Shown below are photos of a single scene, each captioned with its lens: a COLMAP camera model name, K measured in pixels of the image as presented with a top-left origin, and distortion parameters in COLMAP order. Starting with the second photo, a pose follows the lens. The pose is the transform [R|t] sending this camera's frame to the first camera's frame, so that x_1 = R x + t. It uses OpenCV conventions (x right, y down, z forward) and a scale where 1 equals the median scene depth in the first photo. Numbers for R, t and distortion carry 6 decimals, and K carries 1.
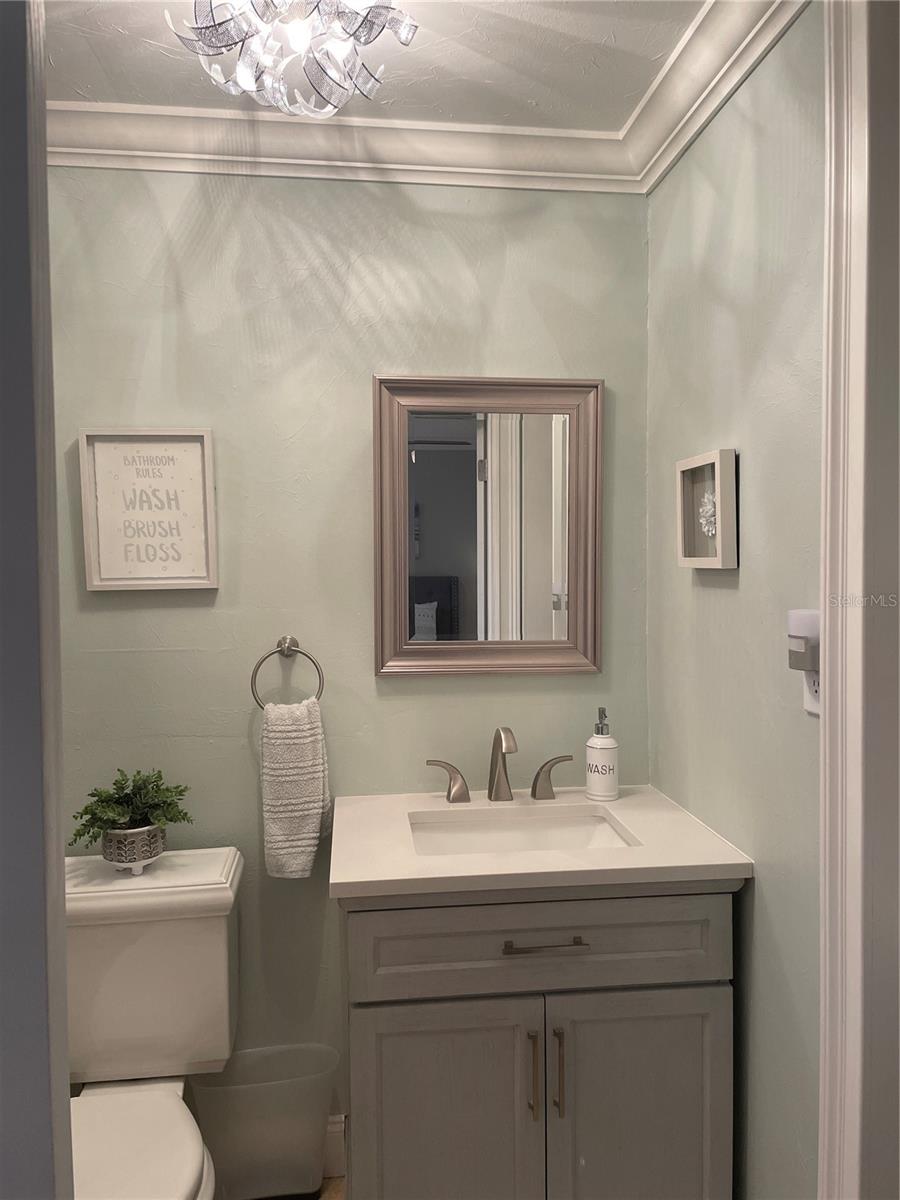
lens RADIAL K [[923.7, 0, 450.0], [0, 923.7, 600.0], [0, 0, 1]] dist [0.008260, 0.003568]
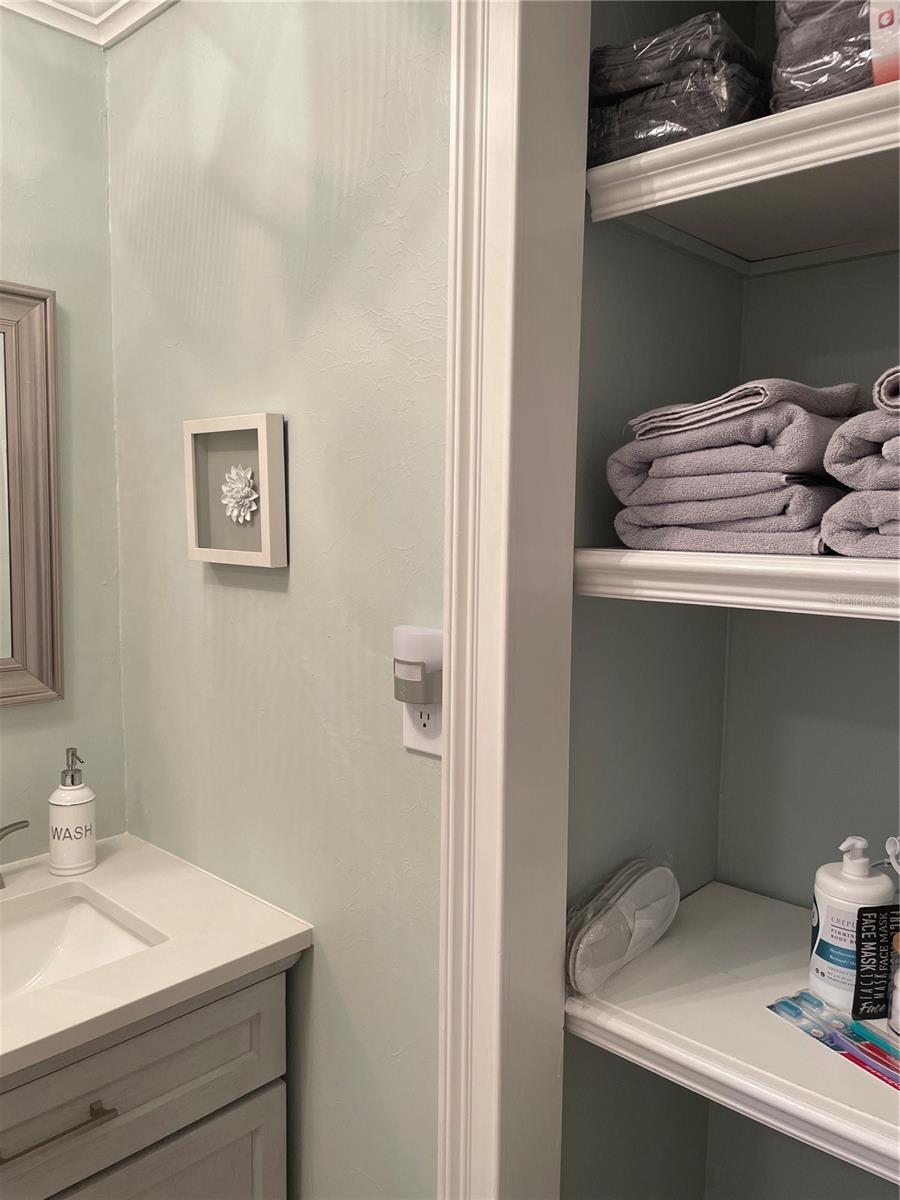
lens RADIAL K [[907.3, 0, 449.7], [0, 907.3, 603.5], [0, 0, 1]] dist [0.098177, -0.141764]
pose [[0.760877, -0.041390, 0.647574, -0.081752], [0.004534, 0.998278, 0.058478, -0.043100], [-0.648880, -0.041558, 0.759755, 0.283007]]
